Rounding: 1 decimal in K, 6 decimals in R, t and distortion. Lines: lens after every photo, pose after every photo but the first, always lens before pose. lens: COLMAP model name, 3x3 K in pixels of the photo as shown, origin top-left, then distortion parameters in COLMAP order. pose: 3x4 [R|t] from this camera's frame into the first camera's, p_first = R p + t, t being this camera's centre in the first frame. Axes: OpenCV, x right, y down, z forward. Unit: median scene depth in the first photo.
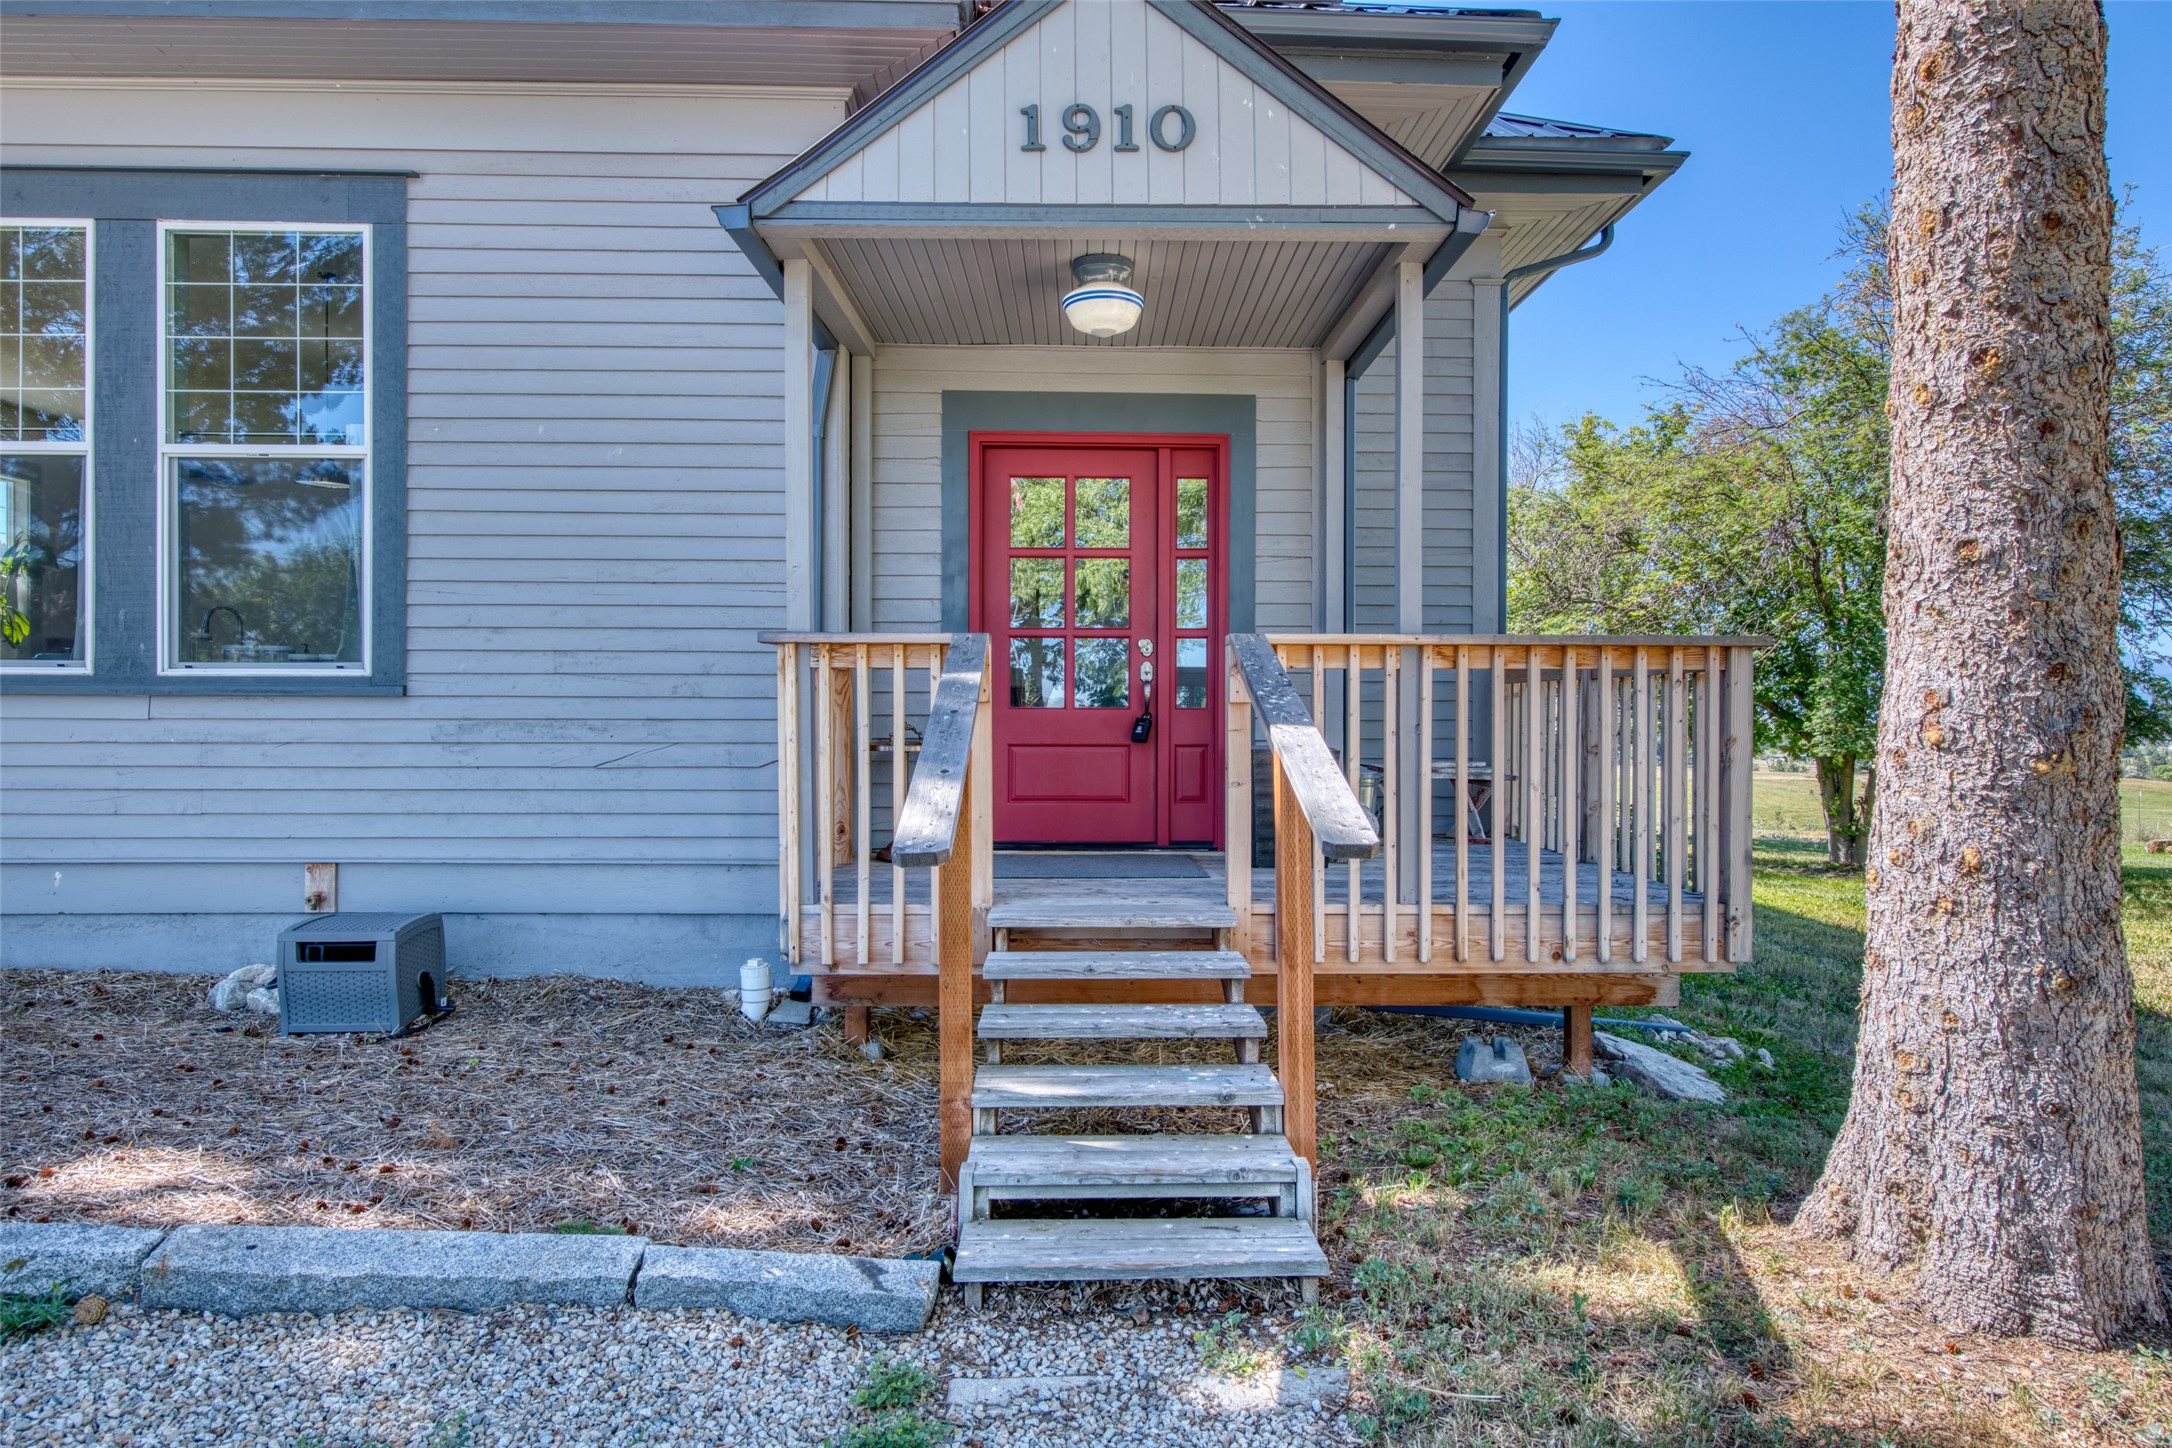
lens RADIAL K [[1298.7, 0, 1083.7], [0, 1298.7, 732.4], [0, 0, 1]] dist [0.031812, 0.000439]
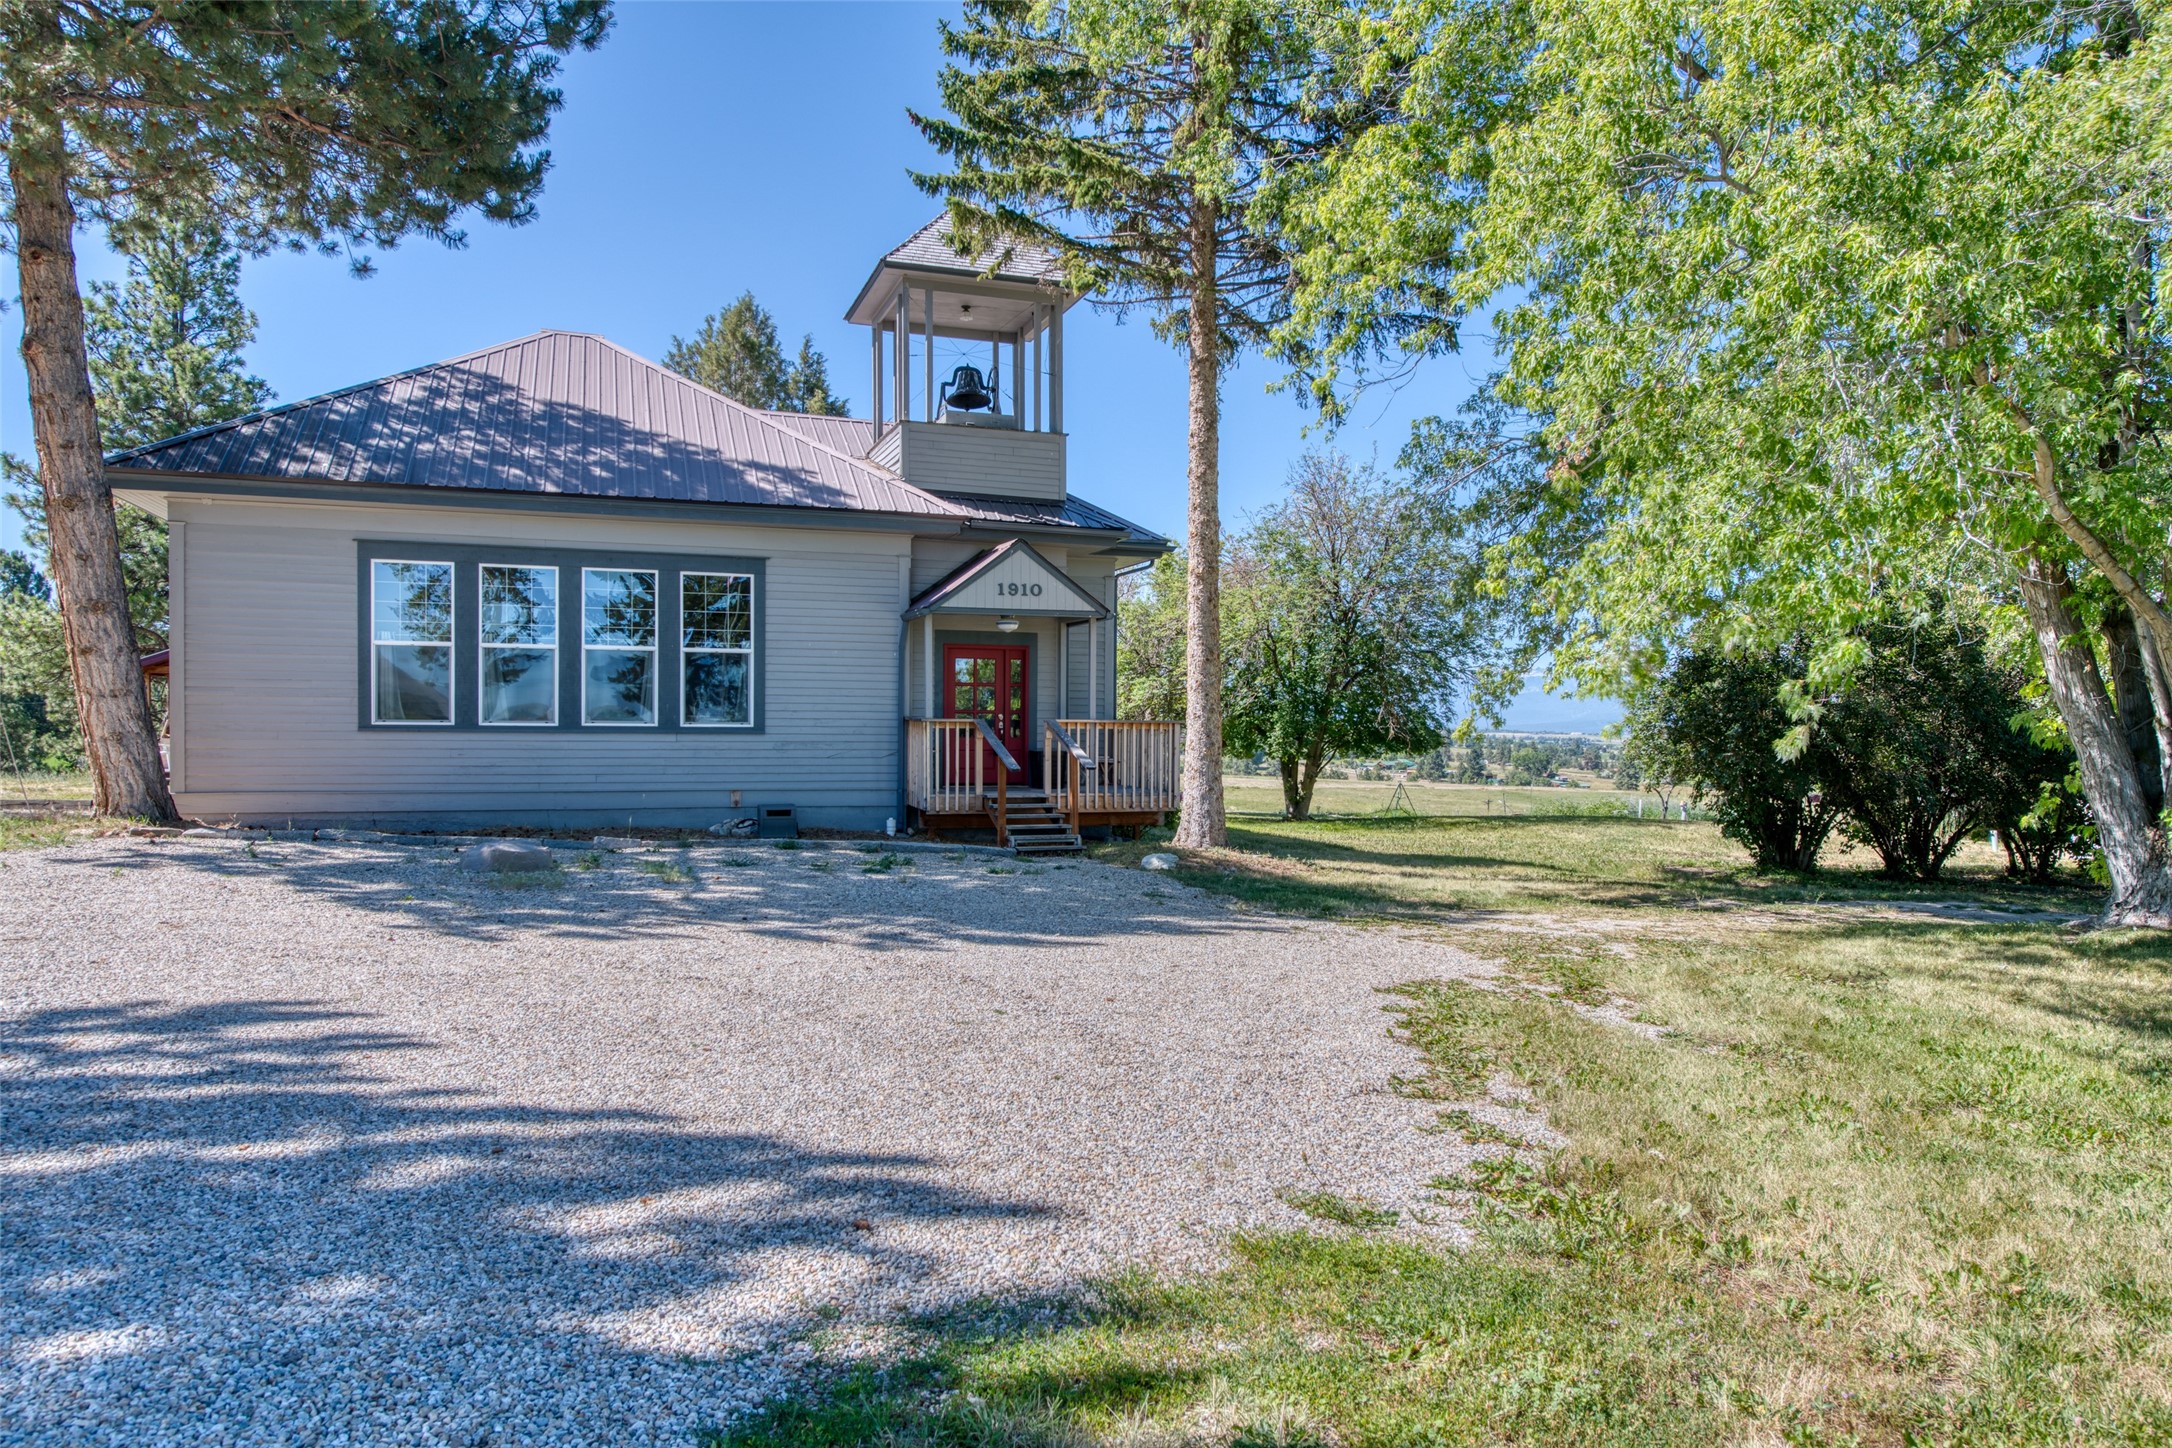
lens RADIAL K [[1473.0, 0, 1085.9], [0, 1473.0, 736.7], [0, 0, 1]] dist [0.007553, -0.002700]
pose [[0.951610, -0.000860, 0.307307, -0.852254], [-0.000118, 0.999995, 0.003164, -0.031020], [-0.307308, -0.003047, 0.951605, -2.405671]]
